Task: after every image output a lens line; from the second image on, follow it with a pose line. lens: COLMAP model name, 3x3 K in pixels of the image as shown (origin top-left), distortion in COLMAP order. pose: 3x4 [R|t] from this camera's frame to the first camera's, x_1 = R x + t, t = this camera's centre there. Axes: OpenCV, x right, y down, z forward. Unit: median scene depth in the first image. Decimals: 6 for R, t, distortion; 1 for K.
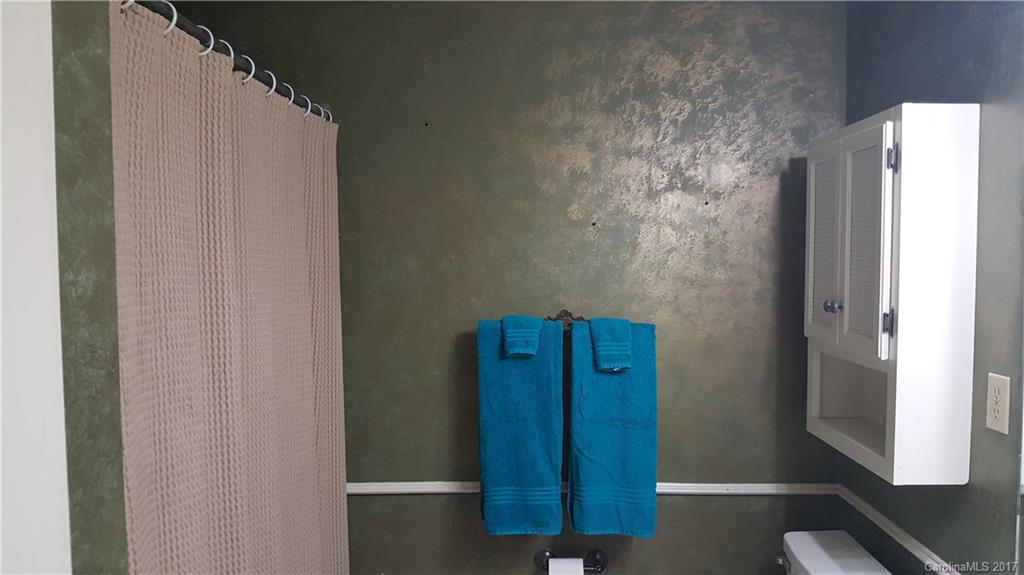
lens RADIAL K [[806.7, 0, 481.3], [0, 806.7, 292.9], [0, 0, 1]] dist [0.198817, -0.549608]
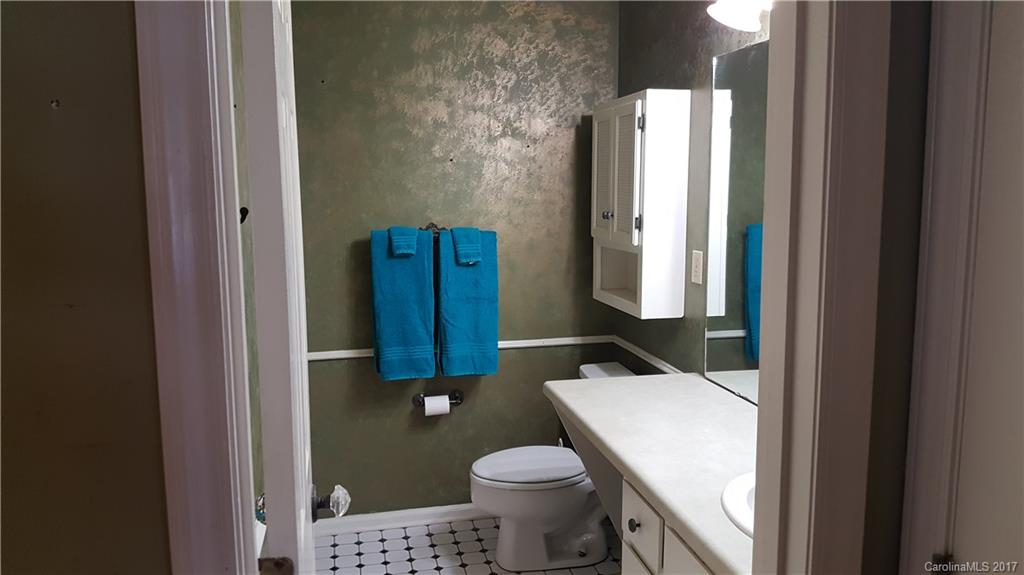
lens RADIAL K [[809.3, 0, 512.0], [0, 809.3, 287.5], [0, 0, 1]] dist [0.090969, -0.195529]
pose [[0.963295, -0.033632, 0.266330, -0.137809], [0.012854, 0.996762, 0.079379, 0.023426], [-0.268137, -0.073042, 0.960608, -0.374226]]
